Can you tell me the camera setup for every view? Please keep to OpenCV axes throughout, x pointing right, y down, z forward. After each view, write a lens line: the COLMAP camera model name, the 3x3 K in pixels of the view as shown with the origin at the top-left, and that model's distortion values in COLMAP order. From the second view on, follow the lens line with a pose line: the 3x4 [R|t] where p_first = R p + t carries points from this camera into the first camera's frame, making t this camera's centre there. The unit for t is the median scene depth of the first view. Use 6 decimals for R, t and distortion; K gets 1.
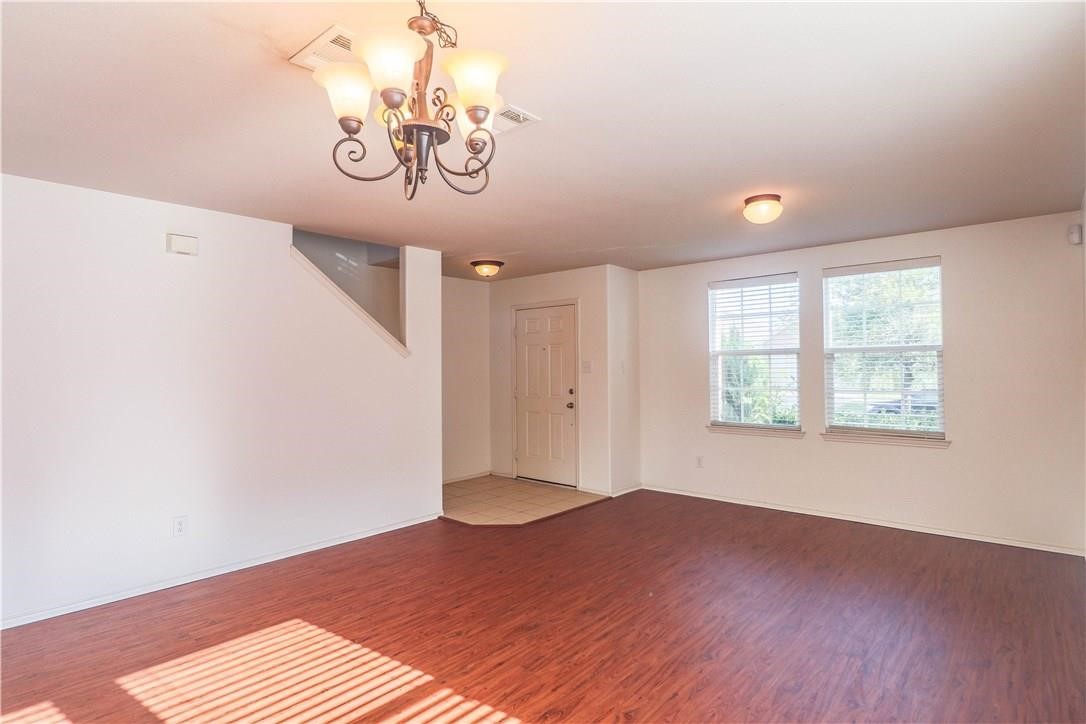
lens RADIAL K [[563.8, 0, 539.6], [0, 563.8, 359.4], [0, 0, 1]] dist [-0.003210, -0.001107]
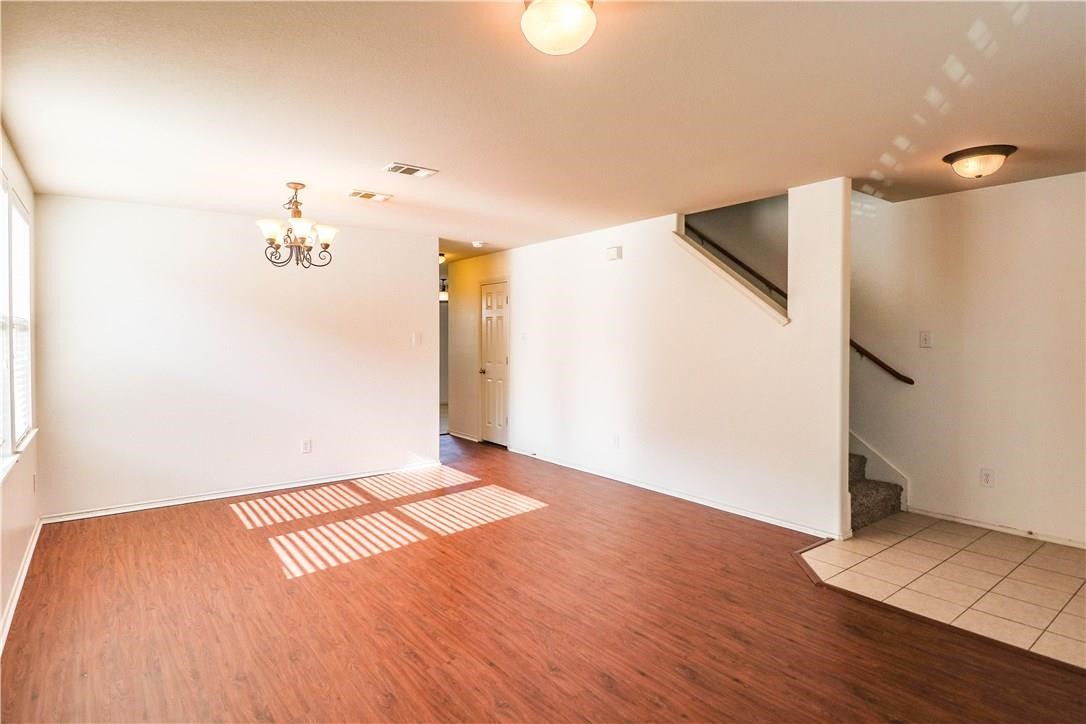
lens RADIAL K [[574.0, 0, 526.2], [0, 574.0, 338.6], [0, 0, 1]] dist [-0.003656, -0.001103]
pose [[-0.212283, 0.006996, -0.977183, 0.897845], [0.011485, 0.999923, 0.004664, 0.009716], [0.977141, -0.010233, -0.212347, 1.073745]]
